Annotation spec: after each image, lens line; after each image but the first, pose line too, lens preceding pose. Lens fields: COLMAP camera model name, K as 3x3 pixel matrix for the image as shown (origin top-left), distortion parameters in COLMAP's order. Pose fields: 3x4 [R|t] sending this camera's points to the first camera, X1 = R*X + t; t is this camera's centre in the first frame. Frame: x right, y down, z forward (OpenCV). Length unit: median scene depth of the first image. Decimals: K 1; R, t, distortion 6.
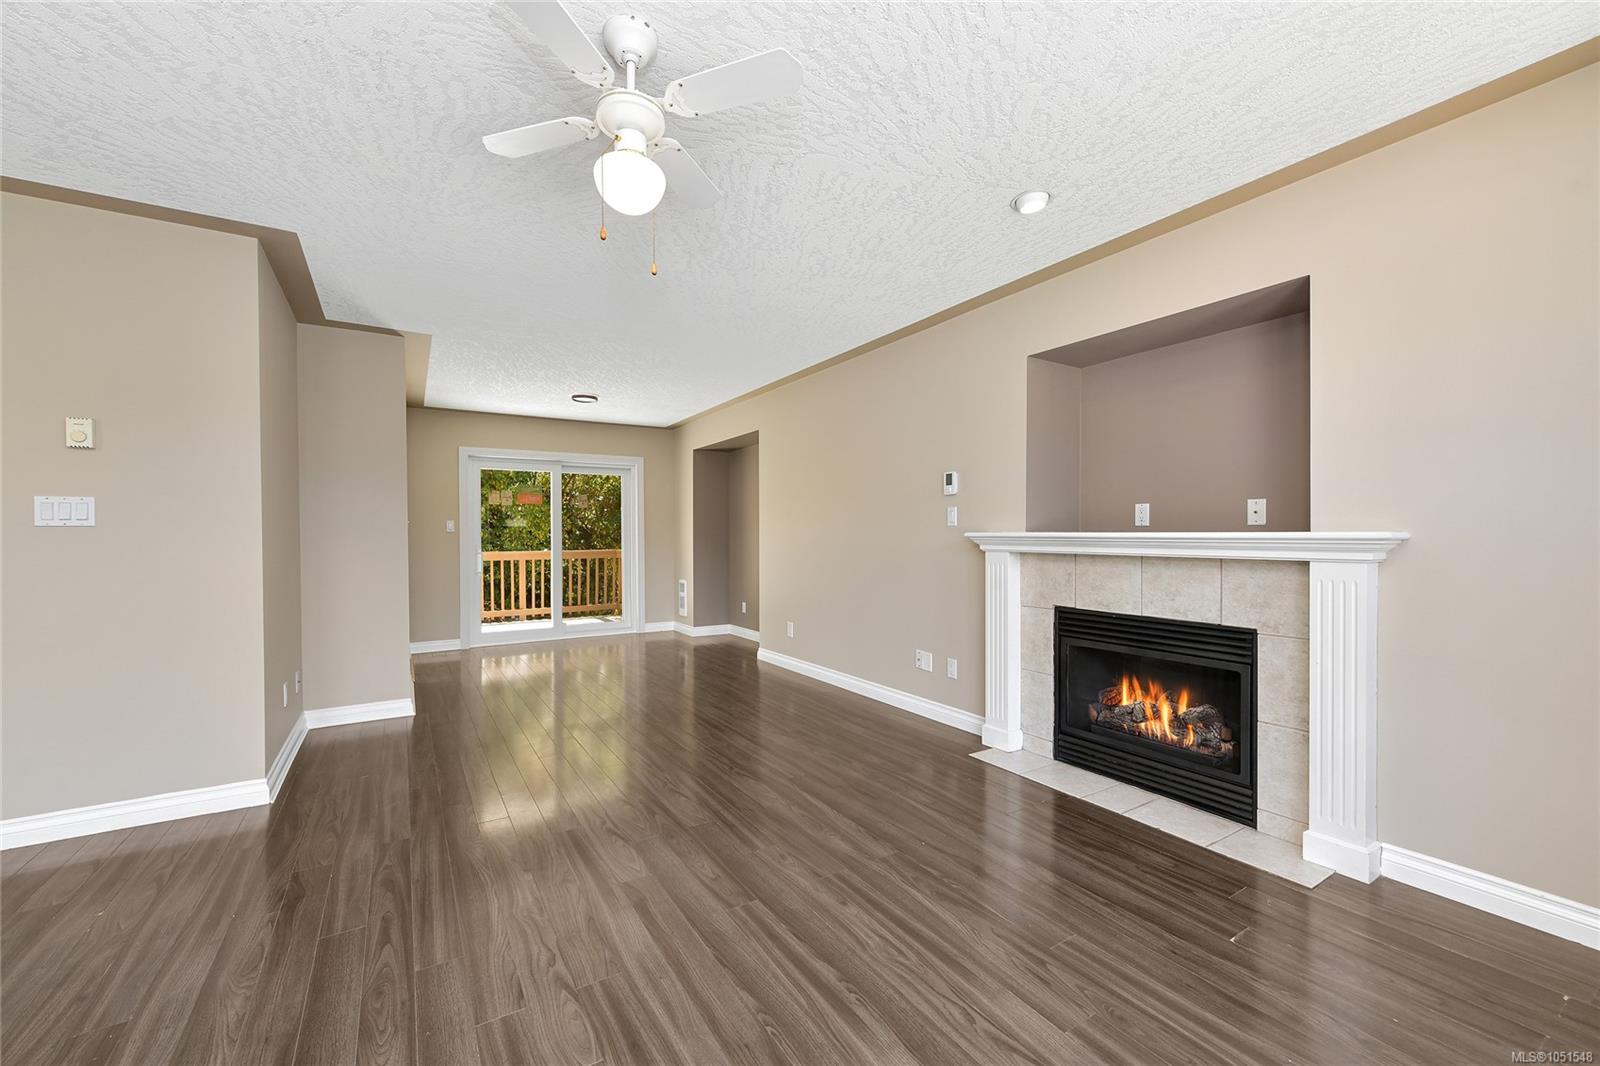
lens RADIAL K [[652.2, 0, 812.4], [0, 652.2, 546.2], [0, 0, 1]] dist [-0.007015, 0.000268]
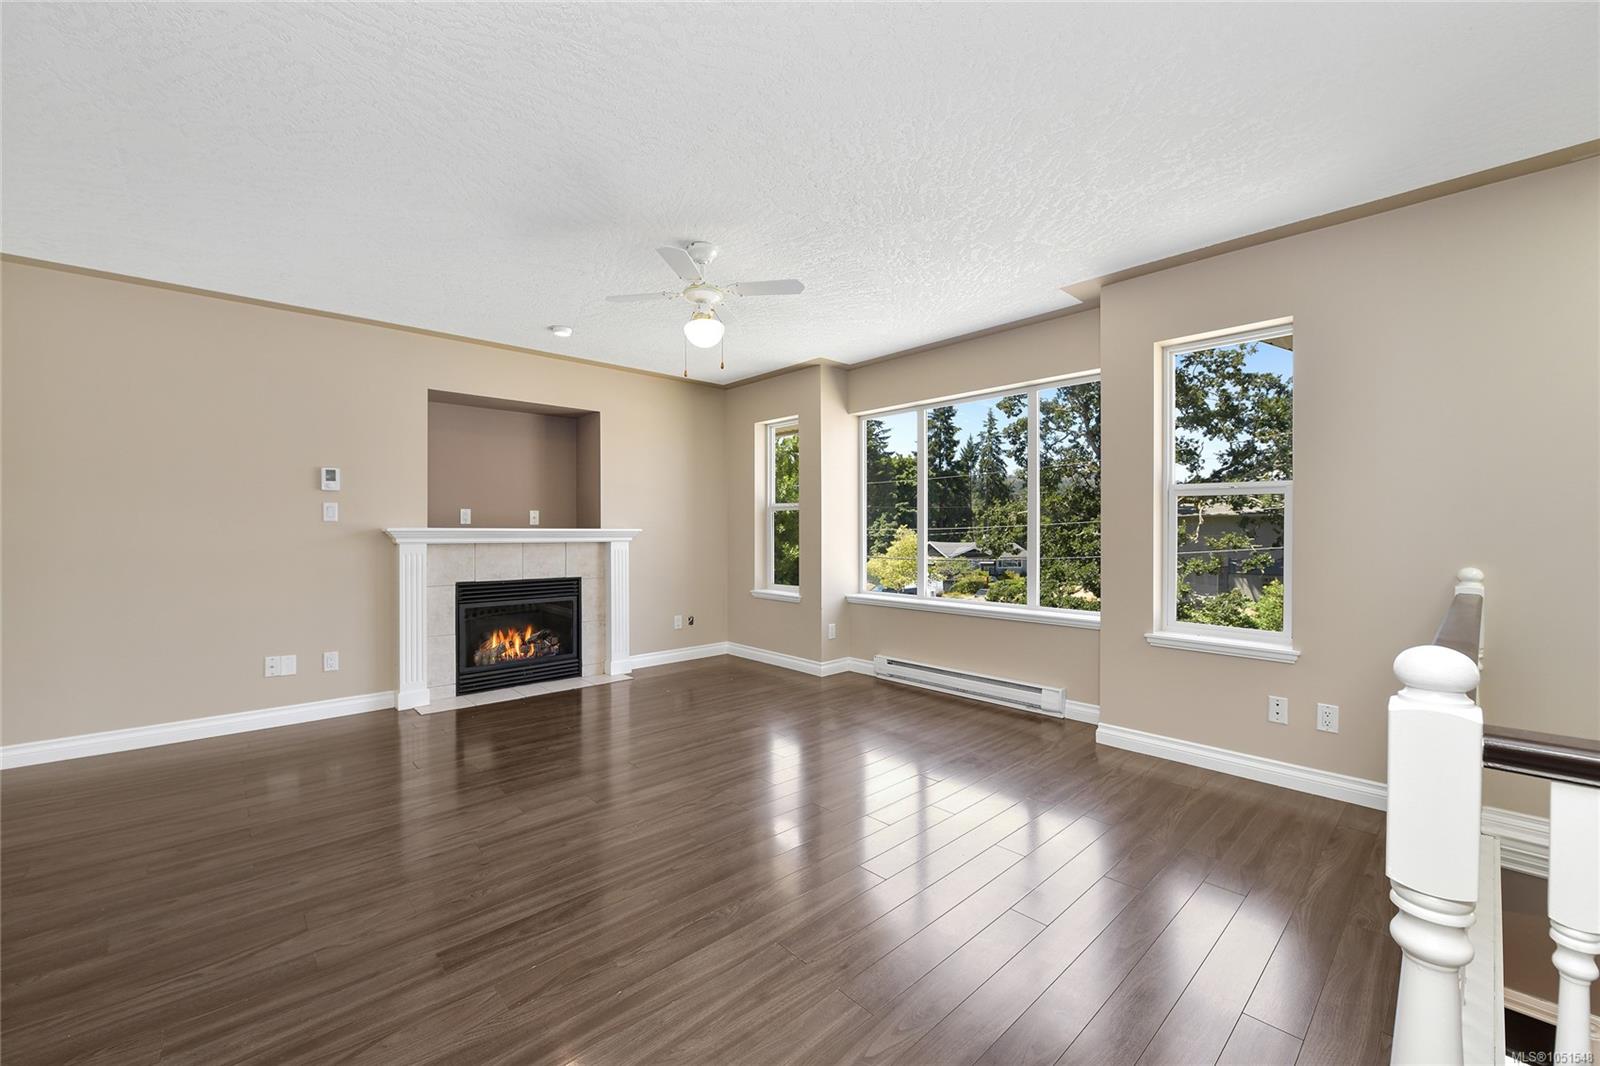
lens RADIAL K [[652.2, 0, 794.0], [0, 652.2, 531.7], [0, 0, 1]] dist [-0.007015, 0.000268]
pose [[-0.200284, 0.002953, 0.979733, -1.326249], [0.015528, 0.999879, 0.000161, -0.004857], [-0.979615, 0.015246, -0.200306, 0.713916]]
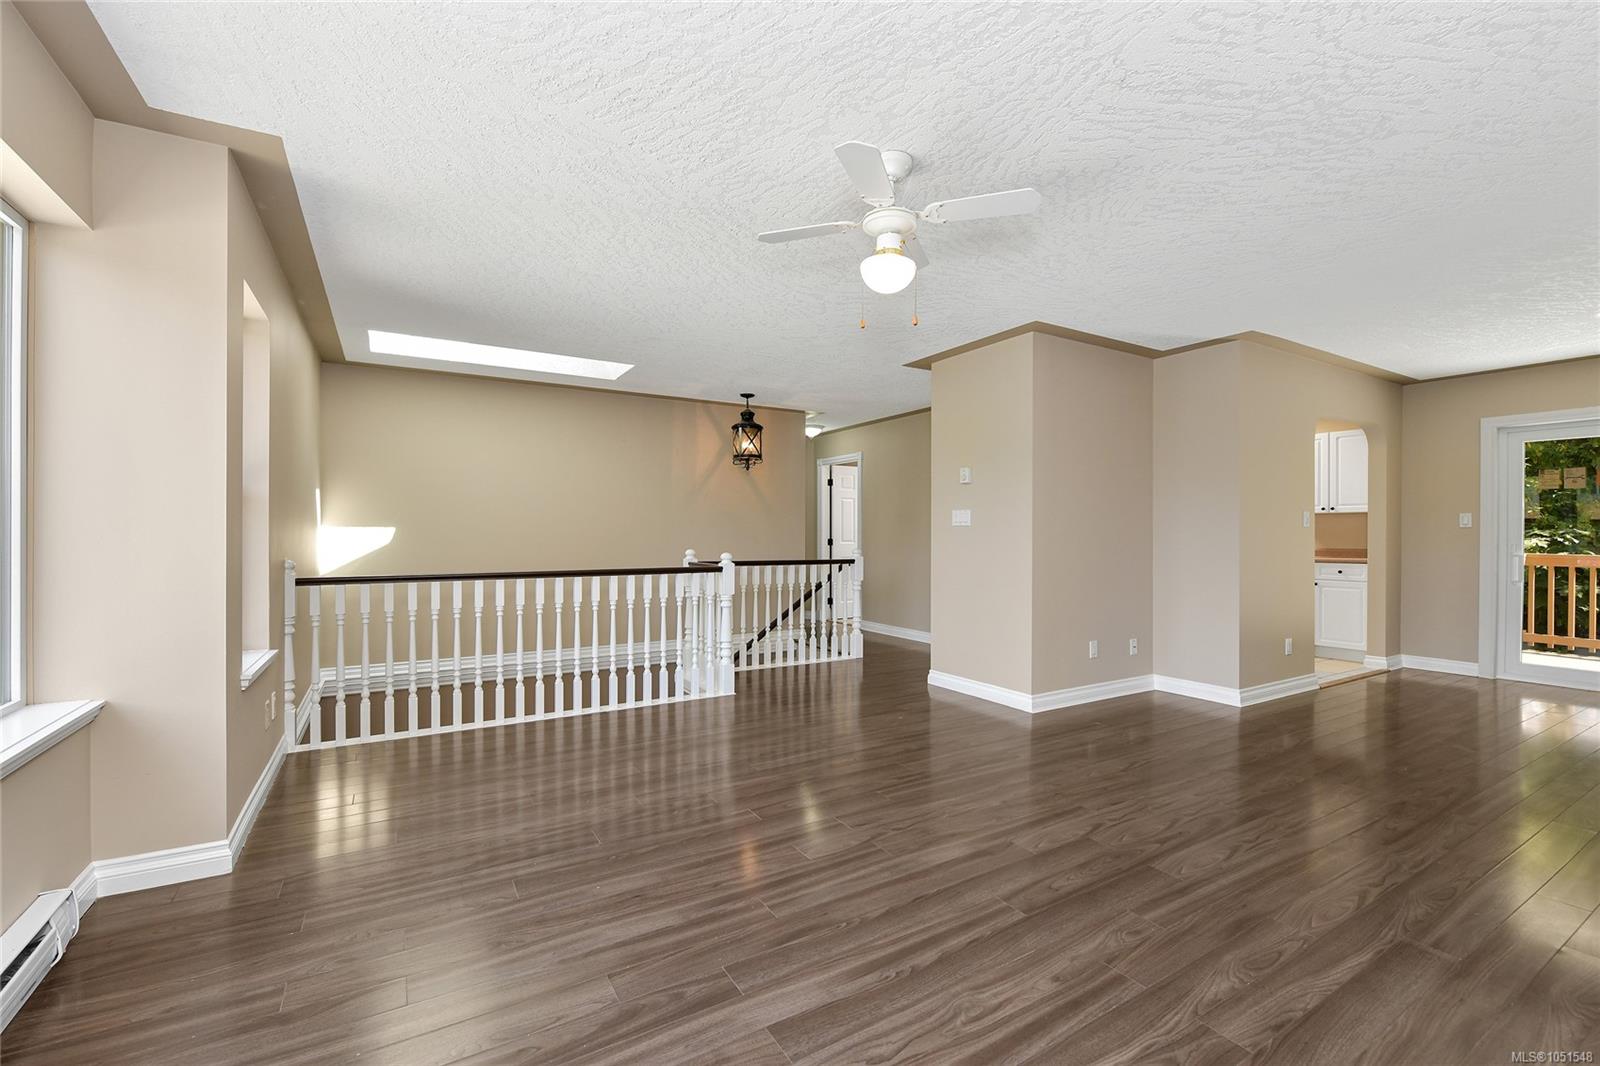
lens RADIAL K [[652.2, 0, 812.2], [0, 652.2, 528.5], [0, 0, 1]] dist [-0.007015, 0.000268]
pose [[-0.010618, 0.003408, -0.999938, 0.735972], [-0.019051, 0.999812, 0.003610, -0.021345], [0.999762, 0.019088, -0.010552, 0.572309]]
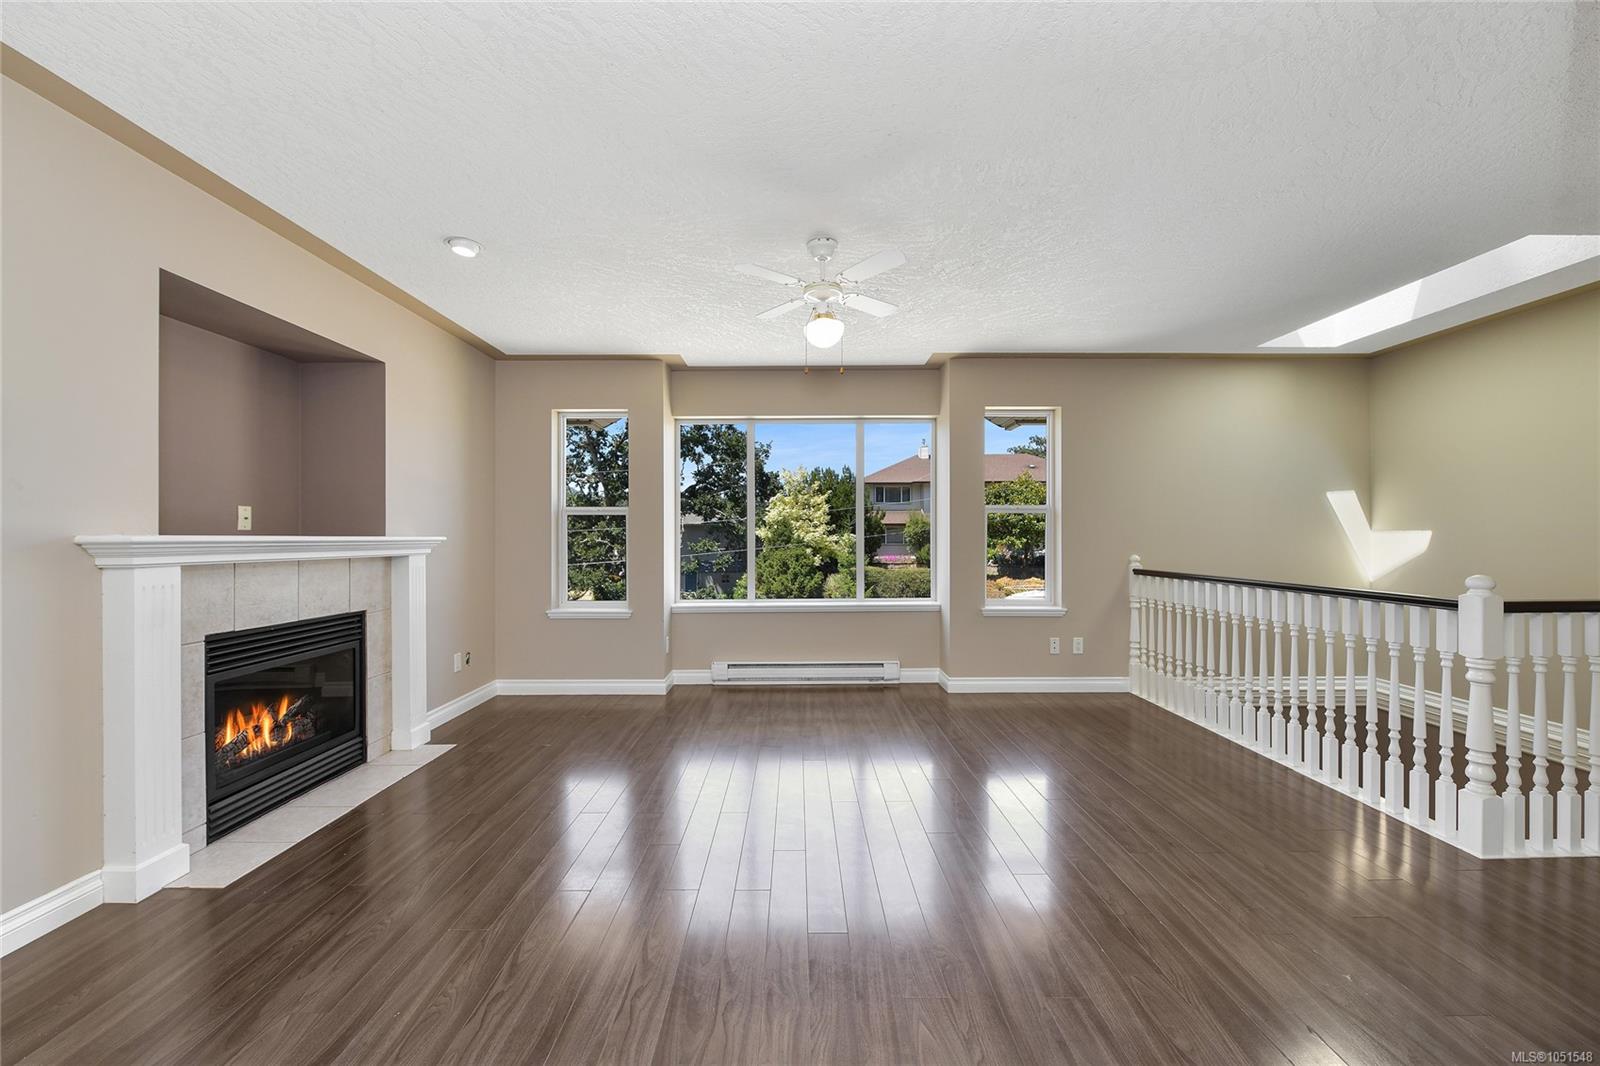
lens RADIAL K [[652.2, 0, 798.3], [0, 652.2, 538.6], [0, 0, 1]] dist [-0.007015, 0.000268]
pose [[-0.865737, 0.005937, 0.500465, -0.696769], [0.014774, 0.999797, 0.013697, -0.022371], [-0.500282, 0.019252, -0.865649, 1.600091]]
